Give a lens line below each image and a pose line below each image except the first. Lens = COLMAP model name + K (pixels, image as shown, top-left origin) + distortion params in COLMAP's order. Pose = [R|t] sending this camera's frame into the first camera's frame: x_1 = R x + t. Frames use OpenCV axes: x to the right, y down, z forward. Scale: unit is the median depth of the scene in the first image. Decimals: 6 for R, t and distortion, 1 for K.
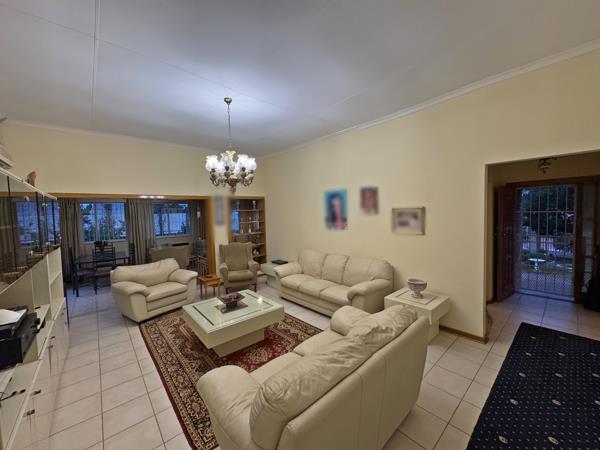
lens RADIAL K [[238.5, 0, 300.0], [0, 238.5, 225.0], [0, 0, 1]] dist [-0.000562, 0.000111]
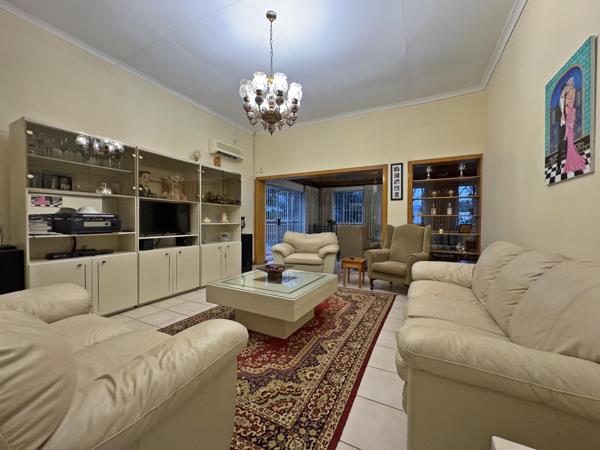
lens RADIAL K [[238.5, 0, 300.0], [0, 238.5, 225.0], [0, 0, 1]] dist [-0.000562, 0.000111]
pose [[0.374128, 0.049802, -0.926039, 0.386335], [-0.064350, 0.997544, 0.027650, 0.112186], [0.925142, 0.049246, 0.376414, 0.633790]]
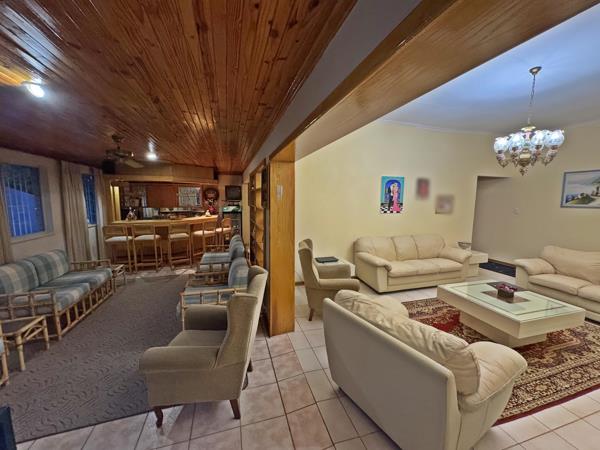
lens RADIAL K [[238.5, 0, 300.0], [0, 238.5, 225.0], [0, 0, 1]] dist [-0.000562, 0.000111]
pose [[0.415473, -0.072258, 0.906731, -1.180927], [0.028119, 0.997384, 0.066598, -0.014712], [-0.909171, -0.002173, 0.416418, 1.101993]]
